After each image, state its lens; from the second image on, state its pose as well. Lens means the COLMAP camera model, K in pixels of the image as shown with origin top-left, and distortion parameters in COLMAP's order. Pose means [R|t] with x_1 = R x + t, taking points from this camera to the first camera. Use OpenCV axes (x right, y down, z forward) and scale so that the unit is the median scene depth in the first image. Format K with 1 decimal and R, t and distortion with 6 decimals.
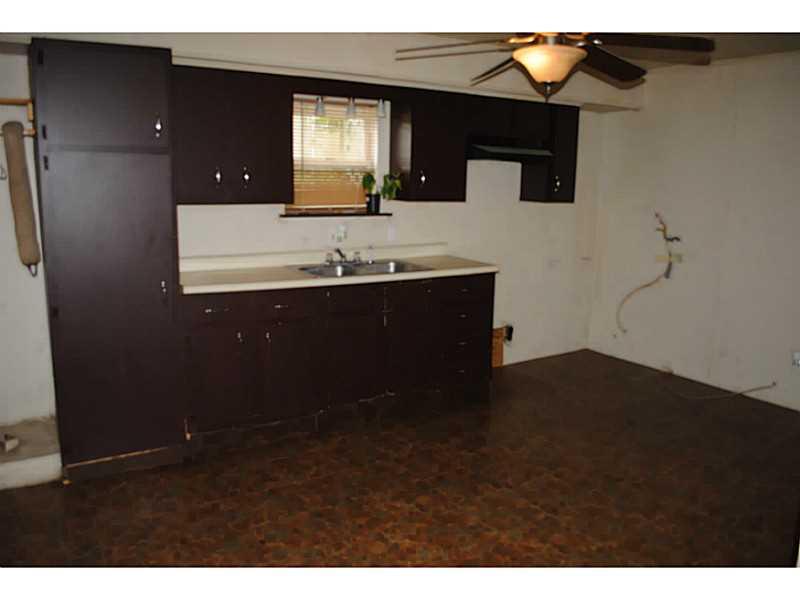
lens RADIAL K [[669.1, 0, 400.0], [0, 669.1, 300.0], [0, 0, 1]] dist [-0.041230, -0.010608]
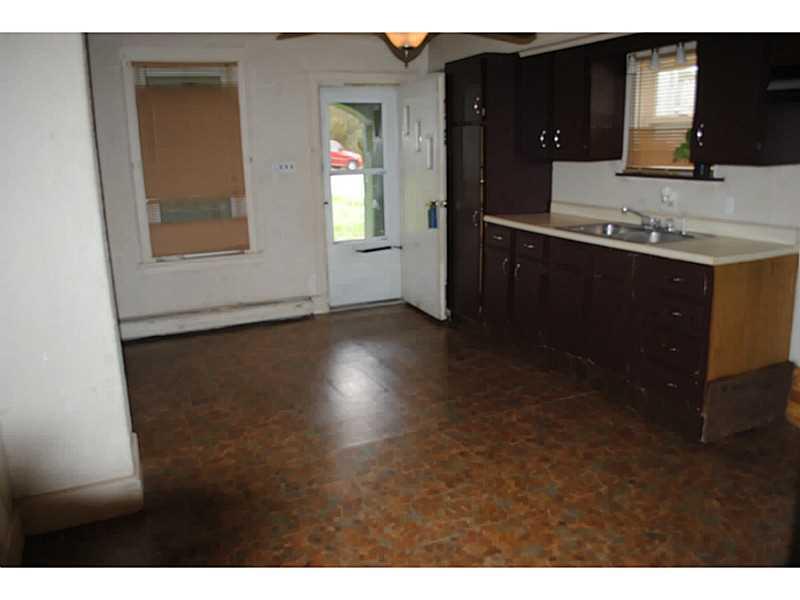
lens RADIAL K [[669.1, 0, 400.0], [0, 669.1, 300.0], [0, 0, 1]] dist [-0.041230, -0.010608]
pose [[-0.153003, 0.210103, -0.965633, 0.939298], [-0.160641, 0.958854, 0.234081, -0.126644], [0.975082, 0.190936, -0.112957, 0.824201]]
